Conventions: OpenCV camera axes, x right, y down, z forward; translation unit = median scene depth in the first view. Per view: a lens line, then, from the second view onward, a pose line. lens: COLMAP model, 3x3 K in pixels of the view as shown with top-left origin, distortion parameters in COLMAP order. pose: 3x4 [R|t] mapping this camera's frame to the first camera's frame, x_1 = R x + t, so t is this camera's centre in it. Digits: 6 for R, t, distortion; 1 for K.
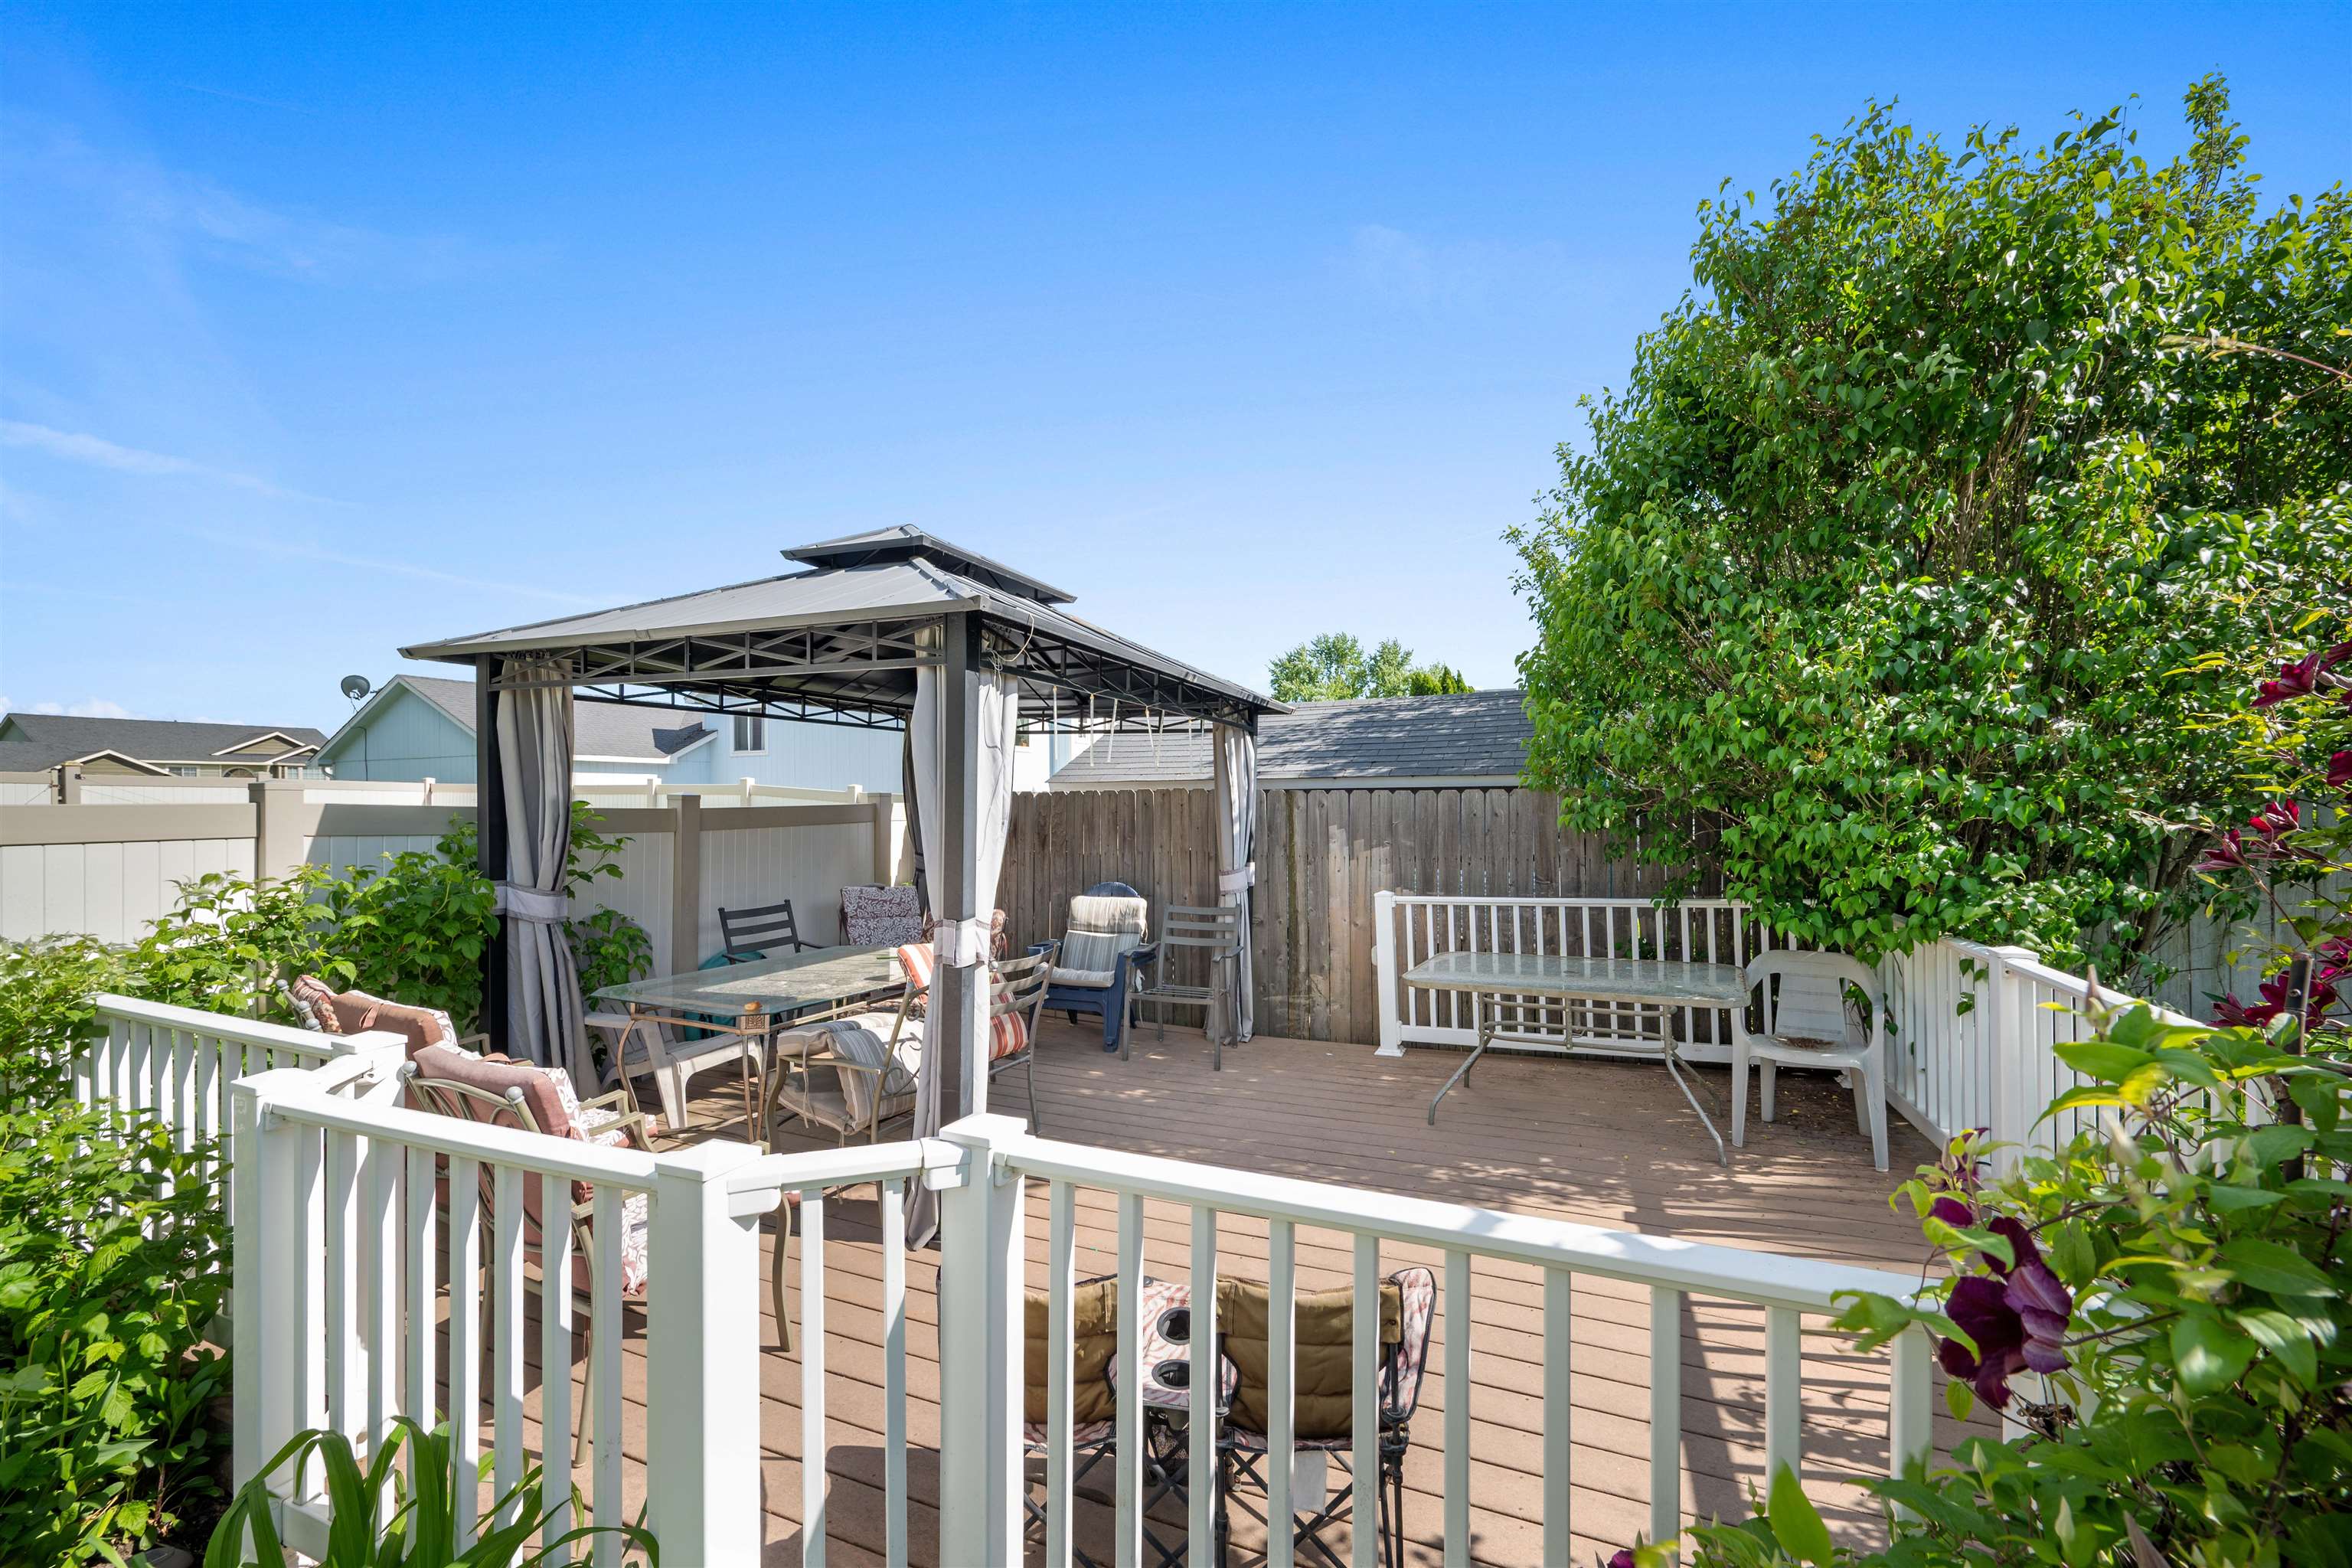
lens RADIAL K [[929.7, 0, 1181.6], [0, 929.7, 803.1], [0, 0, 1]] dist [0.005812, 0.000288]
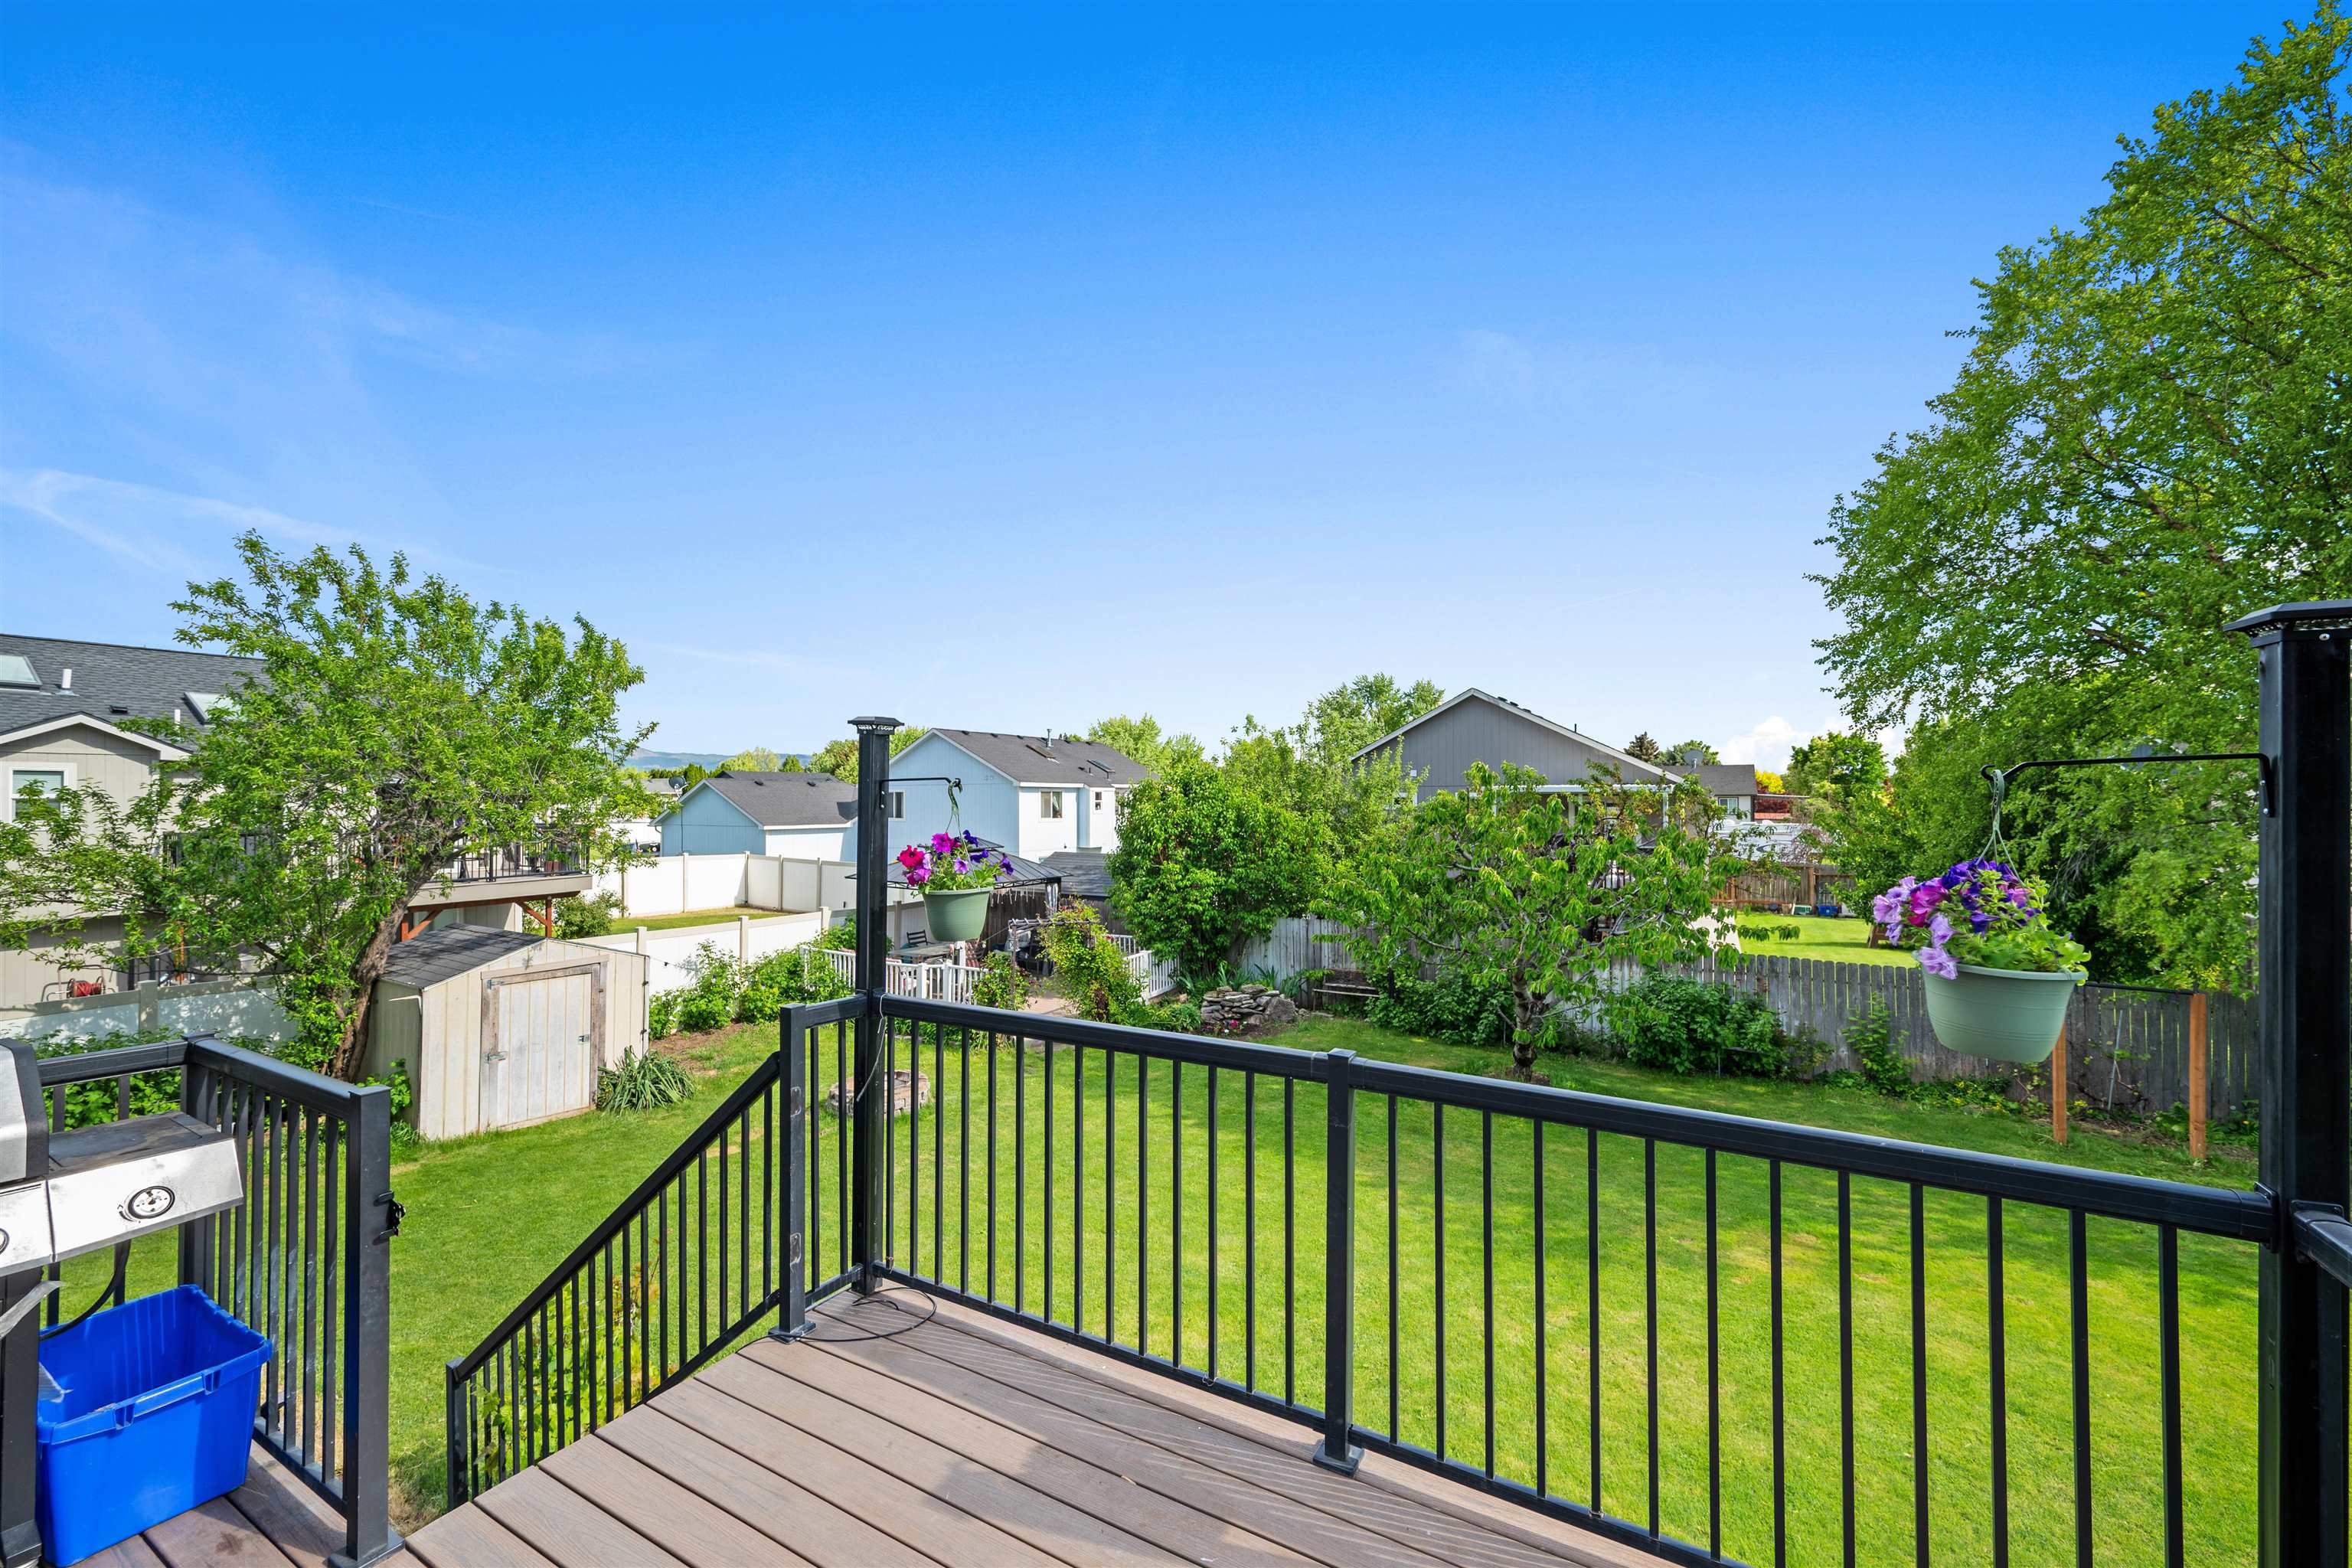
lens RADIAL K [[929.7, 0, 1171.0], [0, 929.7, 796.9], [0, 0, 1]] dist [0.005812, 0.000288]
pose [[0.992600, 0.010072, -0.121008, 0.863580], [-0.010827, 0.999926, -0.005581, -0.360491], [0.120943, 0.006849, 0.992636, -2.205957]]
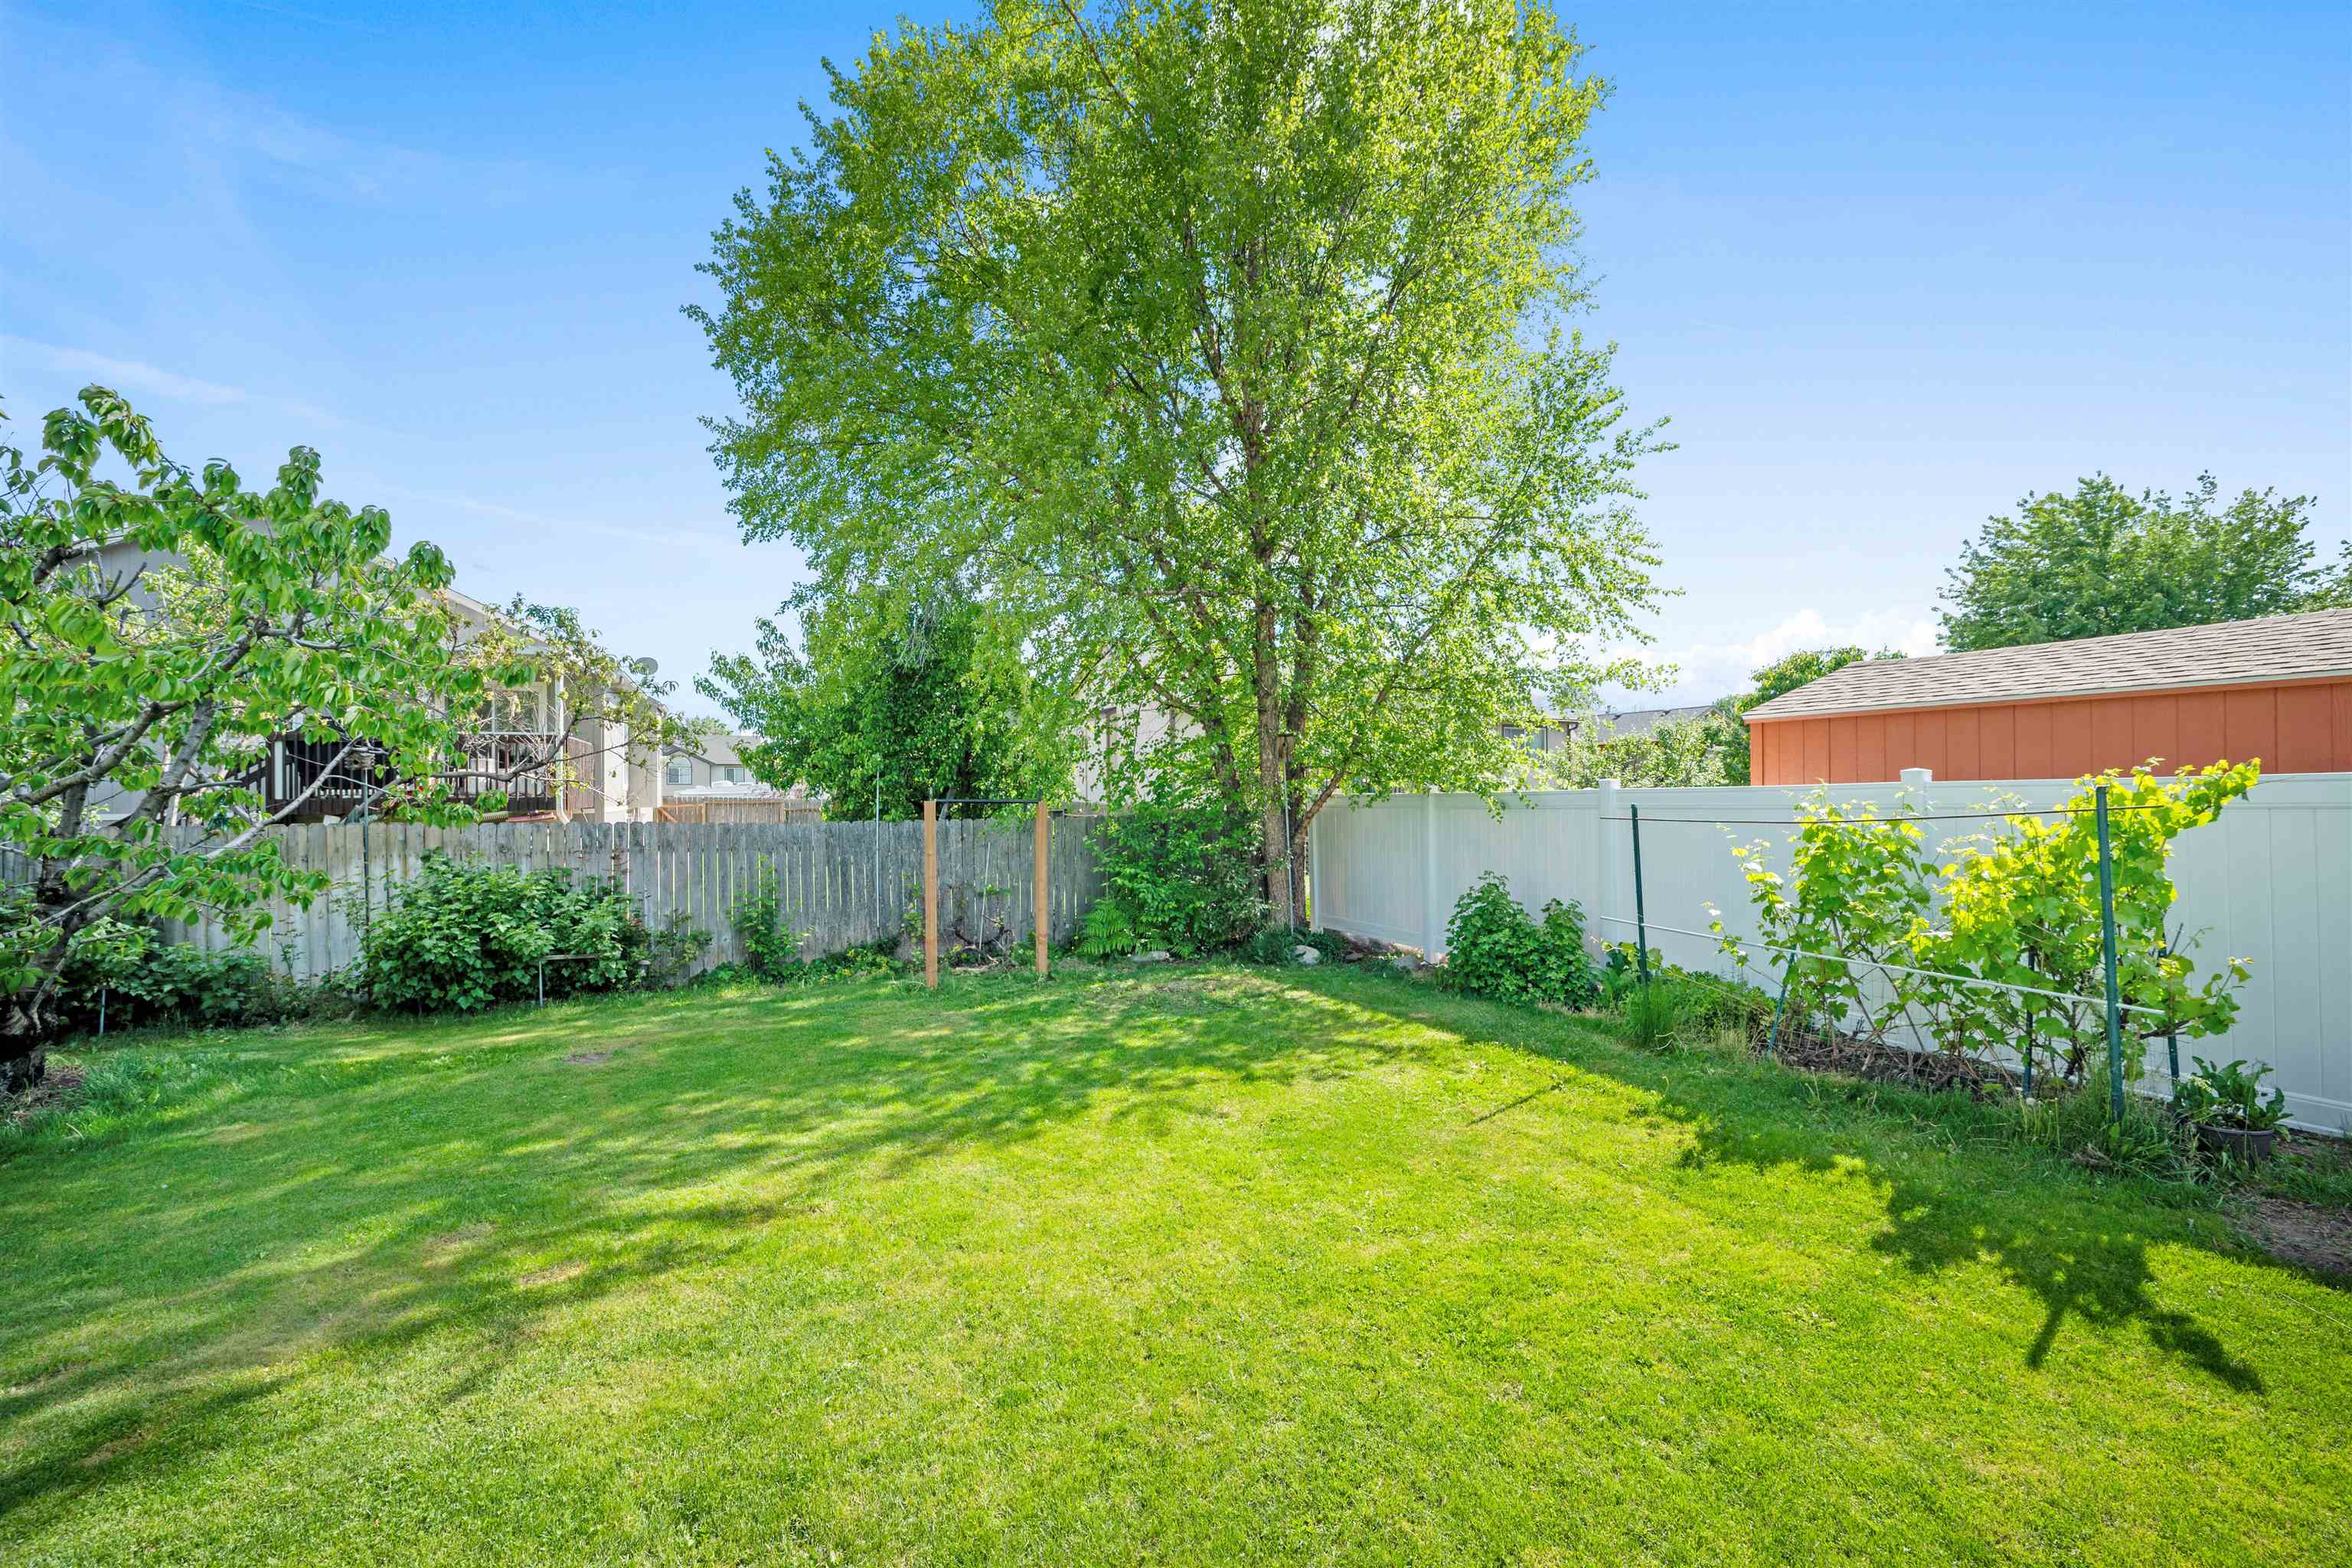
lens RADIAL K [[929.7, 0, 1178.3], [0, 929.7, 795.4], [0, 0, 1]] dist [0.005812, 0.000288]
pose [[0.661697, 0.006219, 0.749746, 1.457016], [0.001967, 0.999948, -0.010031, -0.034208], [-0.749769, 0.008112, 0.661650, -1.533841]]
